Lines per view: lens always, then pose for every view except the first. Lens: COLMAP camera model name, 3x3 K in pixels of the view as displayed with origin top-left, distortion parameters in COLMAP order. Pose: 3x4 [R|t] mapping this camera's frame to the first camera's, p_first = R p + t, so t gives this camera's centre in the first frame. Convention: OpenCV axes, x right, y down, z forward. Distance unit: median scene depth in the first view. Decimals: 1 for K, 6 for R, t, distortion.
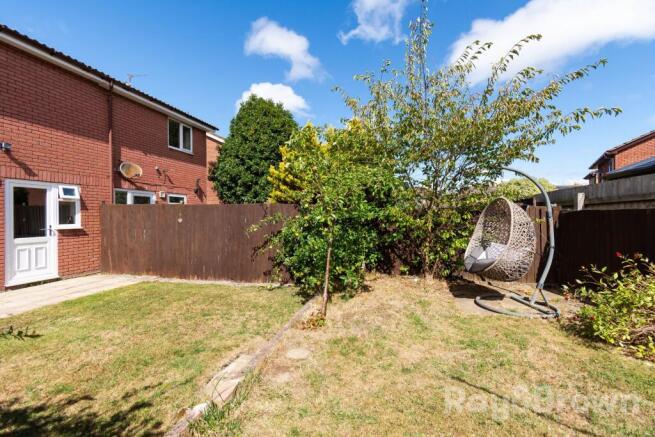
lens RADIAL K [[291.3, 0, 327.5], [0, 291.3, 218.5], [0, 0, 1]] dist [0.001625, 0.000266]
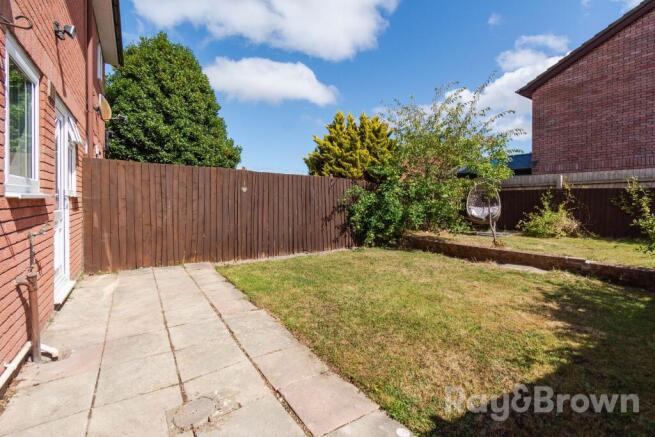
lens RADIAL K [[298.5, 0, 331.1], [0, 298.5, 205.5], [0, 0, 1]] dist [0.001455, -0.000141]
pose [[0.661334, 0.000837, 0.750091, -0.993118], [-0.002629, 0.999996, 0.001203, 0.051416], [-0.750087, -0.002768, 0.661334, 0.258748]]
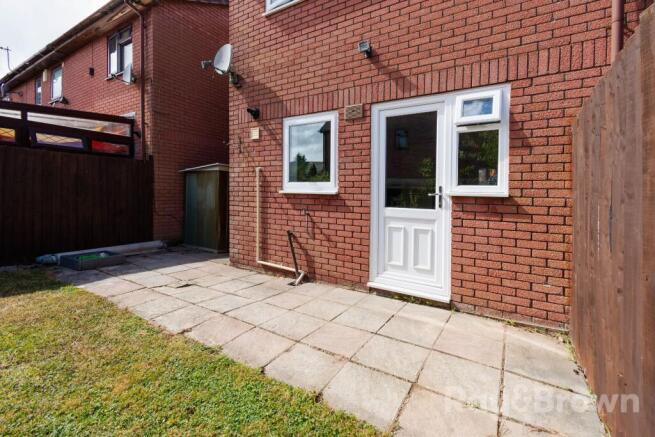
lens RADIAL K [[284.9, 0, 329.7], [0, 284.9, 201.5], [0, 0, 1]] dist [0.001061, 0.000045]
pose [[-0.297761, -0.000993, -0.954640, -0.436912], [-0.046166, 0.998844, 0.013361, 0.047826], [0.953524, 0.048050, -0.297463, 0.923973]]
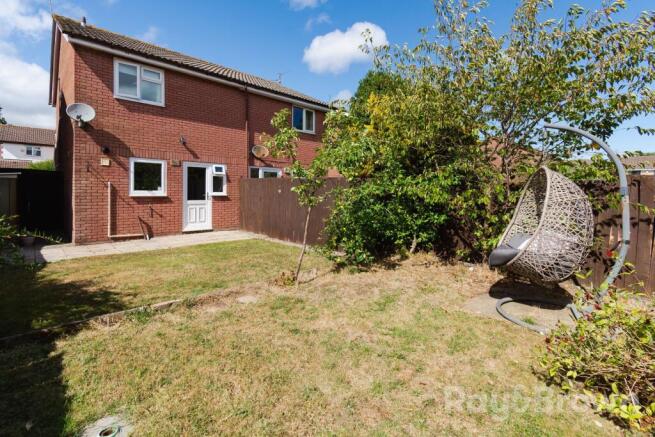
lens RADIAL K [[303.7, 0, 327.1], [0, 303.7, 194.6], [0, 0, 1]] dist [0.001609, 0.000050]
pose [[0.844963, 0.027257, -0.534131, 0.336632], [-0.026163, 0.999611, 0.009623, 0.002986], [0.534185, 0.005843, 0.845347, 0.042581]]
